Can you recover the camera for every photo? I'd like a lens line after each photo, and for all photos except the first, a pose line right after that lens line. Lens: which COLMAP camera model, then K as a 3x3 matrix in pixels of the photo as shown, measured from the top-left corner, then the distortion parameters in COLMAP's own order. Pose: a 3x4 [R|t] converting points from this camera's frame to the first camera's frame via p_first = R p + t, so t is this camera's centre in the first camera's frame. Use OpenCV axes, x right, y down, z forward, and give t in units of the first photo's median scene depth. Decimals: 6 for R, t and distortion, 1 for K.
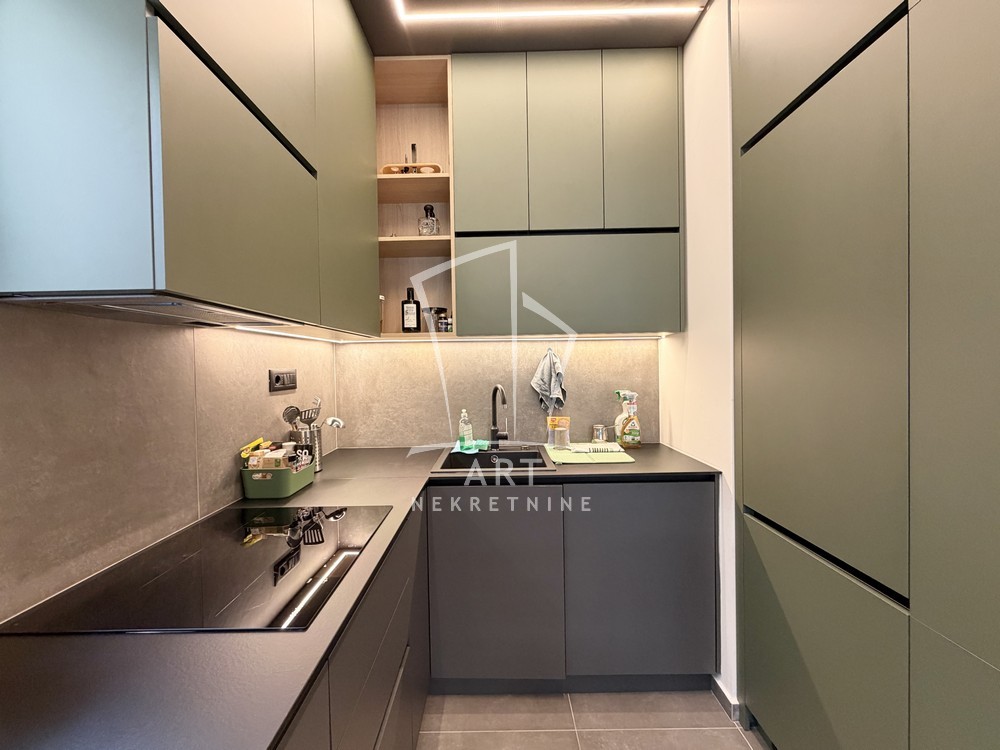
lens RADIAL K [[406.6, 0, 495.2], [0, 406.6, 376.8], [0, 0, 1]] dist [-0.001499, -0.000556]
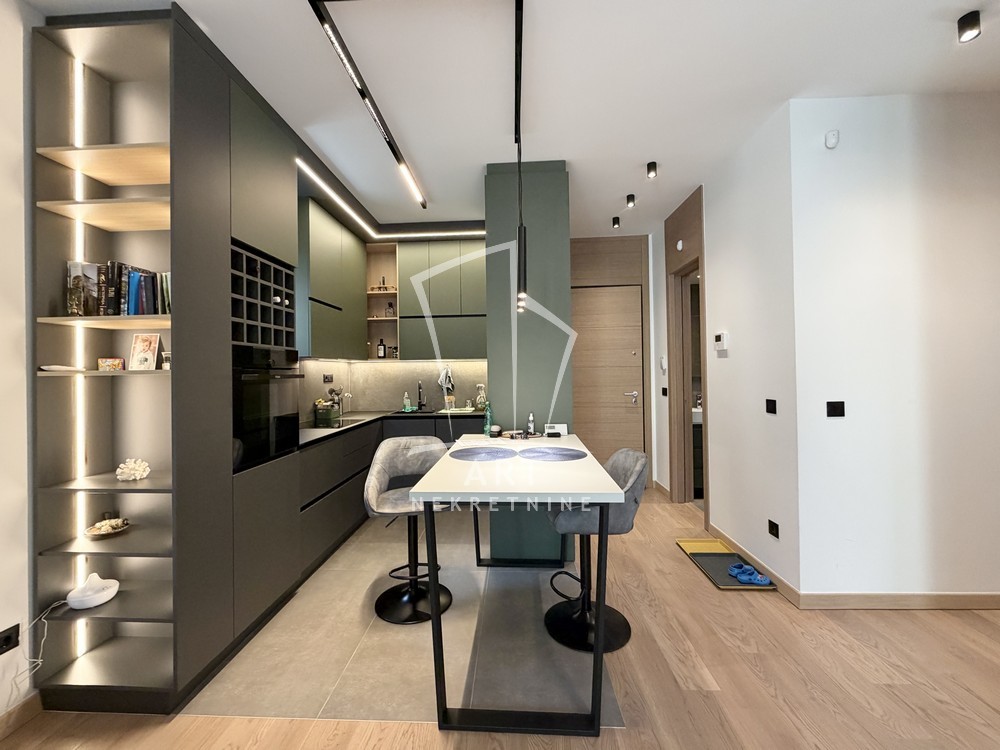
lens RADIAL K [[405.3, 0, 493.8], [0, 405.3, 372.4], [0, 0, 1]] dist [-0.000238, -0.000055]
pose [[0.998835, 0.003533, -0.048116, 0.545417], [-0.004922, 0.999574, -0.028776, 0.034321], [0.047994, 0.028979, 0.998427, -1.274817]]
